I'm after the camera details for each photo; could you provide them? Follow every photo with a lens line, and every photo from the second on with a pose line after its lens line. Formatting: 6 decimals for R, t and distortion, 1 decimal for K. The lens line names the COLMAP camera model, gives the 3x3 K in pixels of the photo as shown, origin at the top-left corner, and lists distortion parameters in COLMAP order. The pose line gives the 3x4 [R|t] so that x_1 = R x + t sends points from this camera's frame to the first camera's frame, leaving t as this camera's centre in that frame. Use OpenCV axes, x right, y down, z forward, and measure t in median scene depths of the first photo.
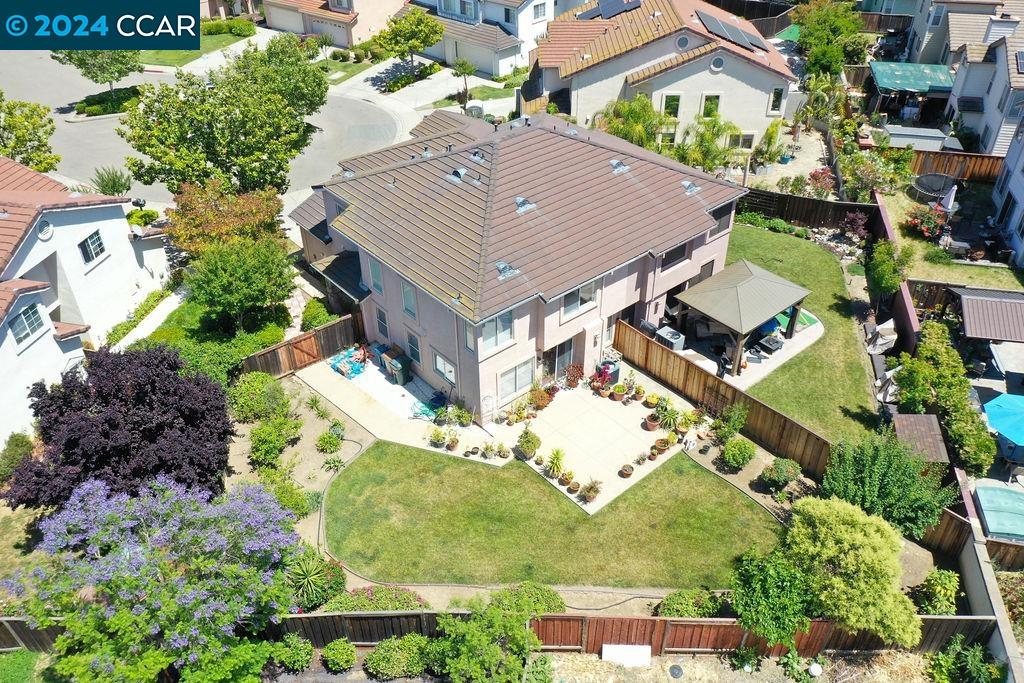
lens RADIAL K [[798.2, 0, 512.0], [0, 798.2, 341.5], [0, 0, 1]] dist [0.026465, 0.001341]
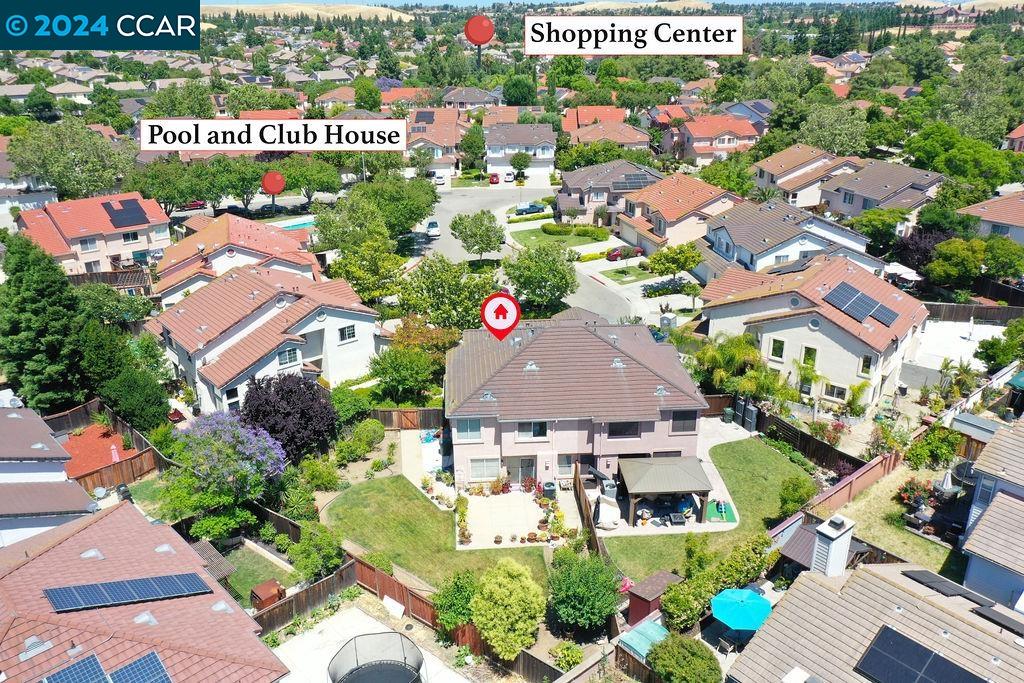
lens RADIAL K [[798.2, 0, 512.0], [0, 798.2, 341.5], [0, 0, 1]] dist [0.026465, 0.001341]
pose [[0.804332, 0.233509, -0.546372, 0.662891], [-0.355543, 0.925896, -0.127696, -0.001753], [0.476066, 0.296968, 0.827751, -0.262677]]
